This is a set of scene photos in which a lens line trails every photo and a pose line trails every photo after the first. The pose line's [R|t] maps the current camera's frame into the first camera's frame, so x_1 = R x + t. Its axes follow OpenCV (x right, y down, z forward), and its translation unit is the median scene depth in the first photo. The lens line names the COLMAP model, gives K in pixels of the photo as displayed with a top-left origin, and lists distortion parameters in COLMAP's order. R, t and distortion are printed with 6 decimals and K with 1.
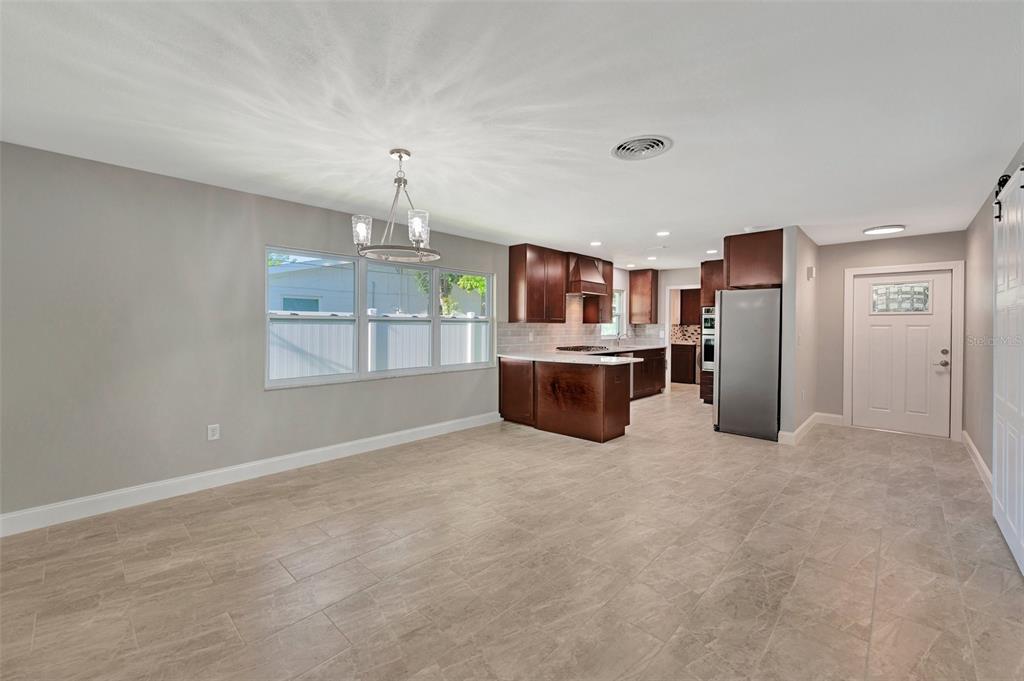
lens RADIAL K [[414.7, 0, 497.6], [0, 414.7, 331.7], [0, 0, 1]] dist [-0.000665, -0.000080]
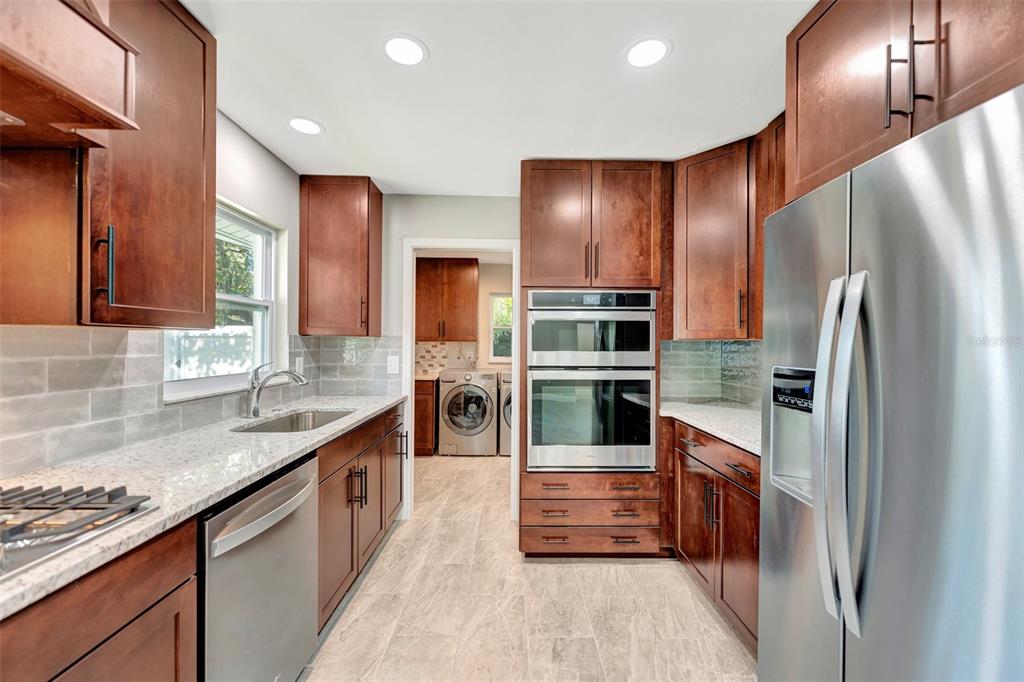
lens RADIAL K [[403.3, 0, 515.1], [0, 403.3, 346.5], [0, 0, 1]] dist [-0.000529, -0.000001]
pose [[0.696998, -0.003014, 0.717067, 0.301055], [0.007103, 0.999971, -0.002701, -0.012194], [-0.717038, 0.006976, 0.696999, 0.950212]]
